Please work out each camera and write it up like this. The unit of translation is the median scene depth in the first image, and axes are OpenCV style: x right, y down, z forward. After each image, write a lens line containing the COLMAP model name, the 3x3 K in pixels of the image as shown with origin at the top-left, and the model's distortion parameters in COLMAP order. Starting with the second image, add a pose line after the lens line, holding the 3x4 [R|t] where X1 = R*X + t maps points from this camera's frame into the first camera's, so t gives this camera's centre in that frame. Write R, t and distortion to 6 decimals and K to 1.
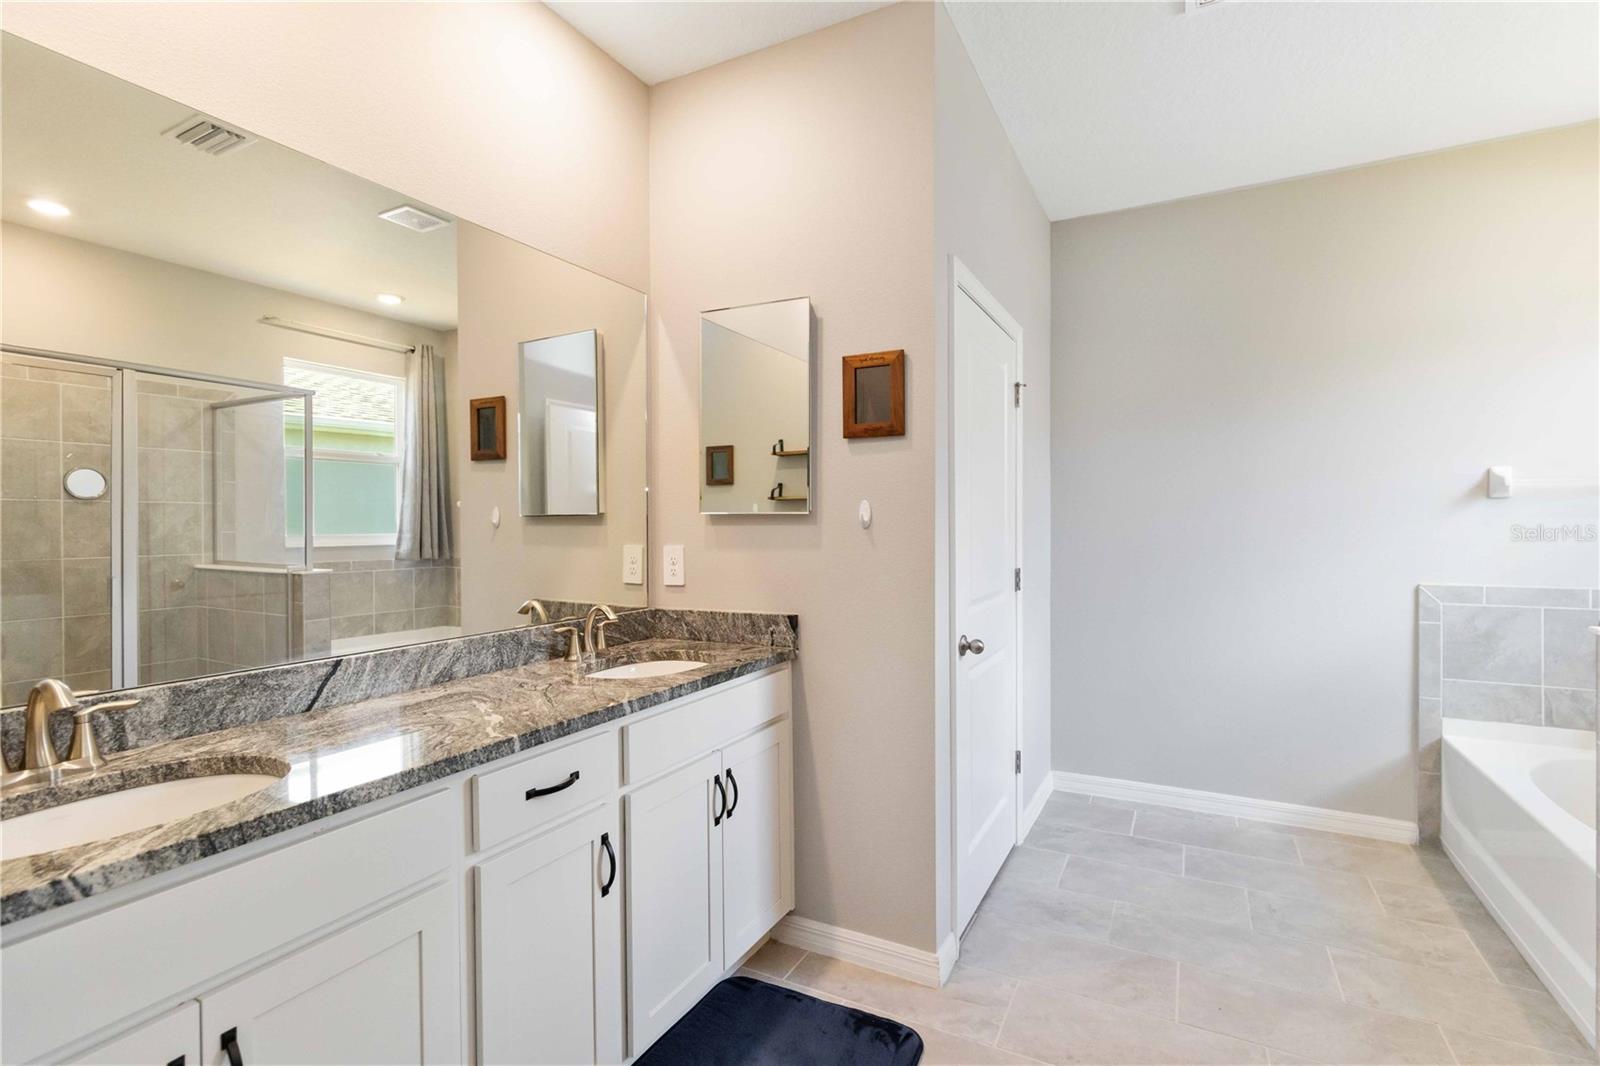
lens RADIAL K [[750.3, 0, 818.5], [0, 750.3, 522.7], [0, 0, 1]] dist [0.003770, 0.000548]
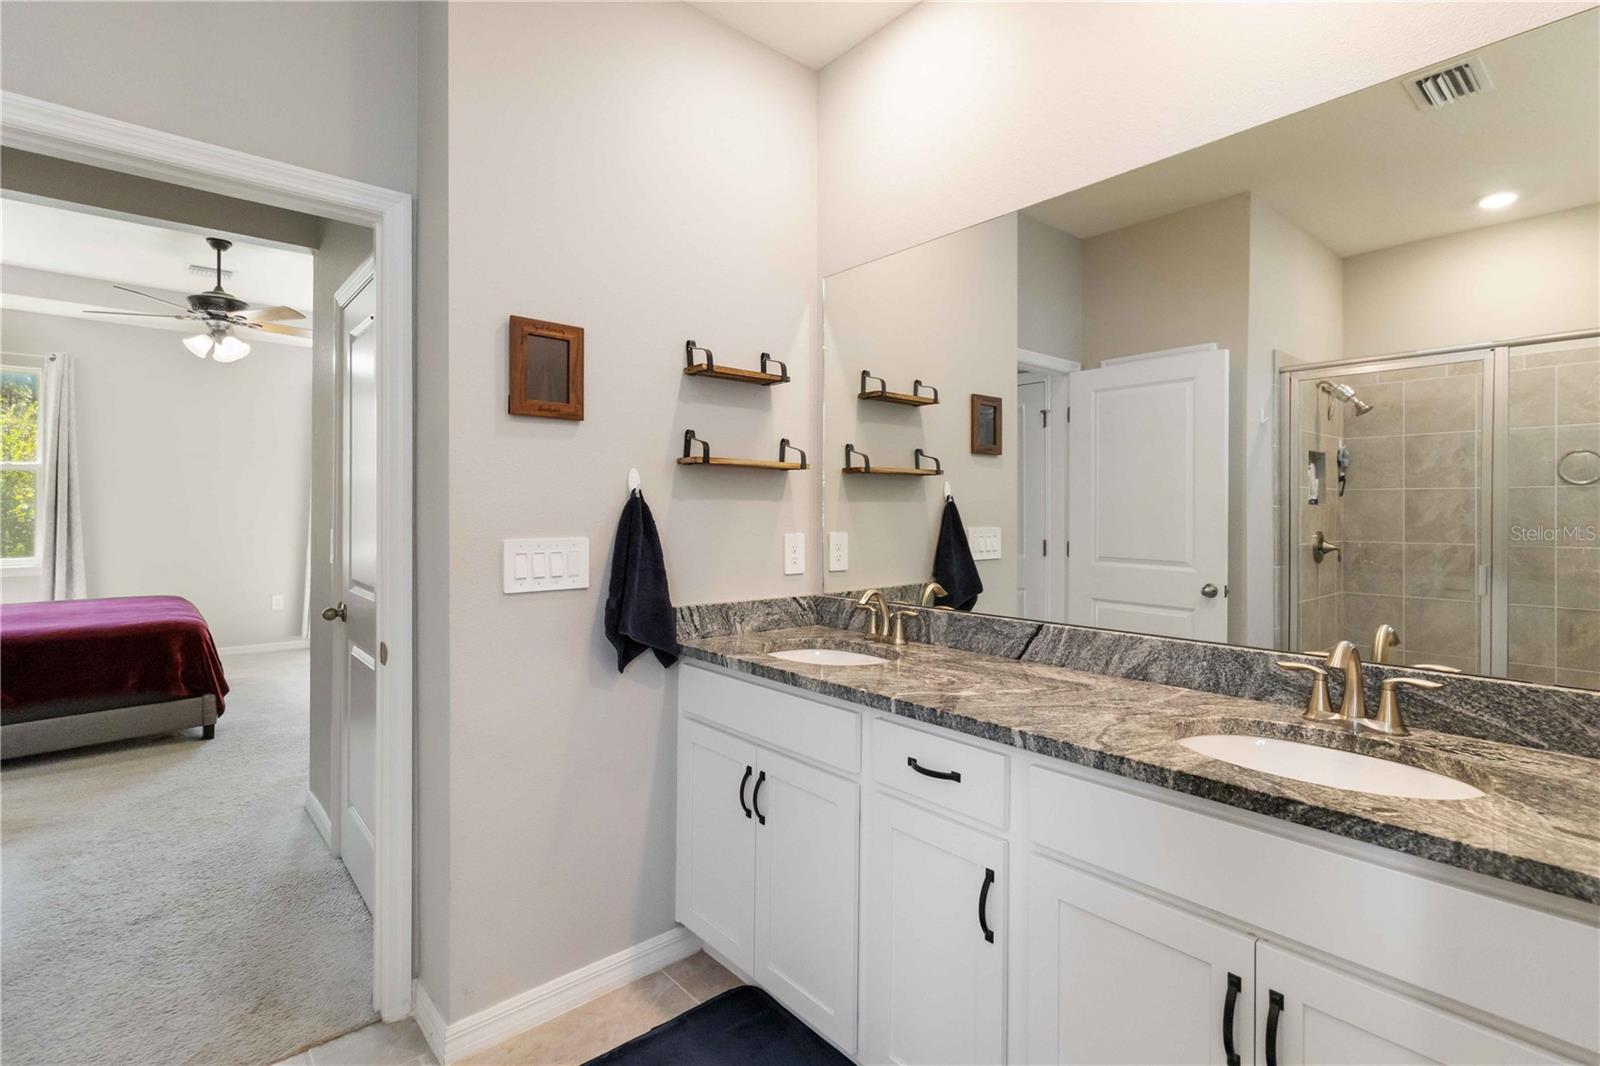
lens RADIAL K [[733.5, 0, 814.9], [0, 733.5, 531.5], [0, 0, 1]] dist [-0.002900, -0.000181]
pose [[-0.365107, 0.026203, -0.930597, 0.744353], [0.000034, 0.999604, 0.028133, 0.008804], [0.930966, 0.010240, -0.364963, 1.493904]]
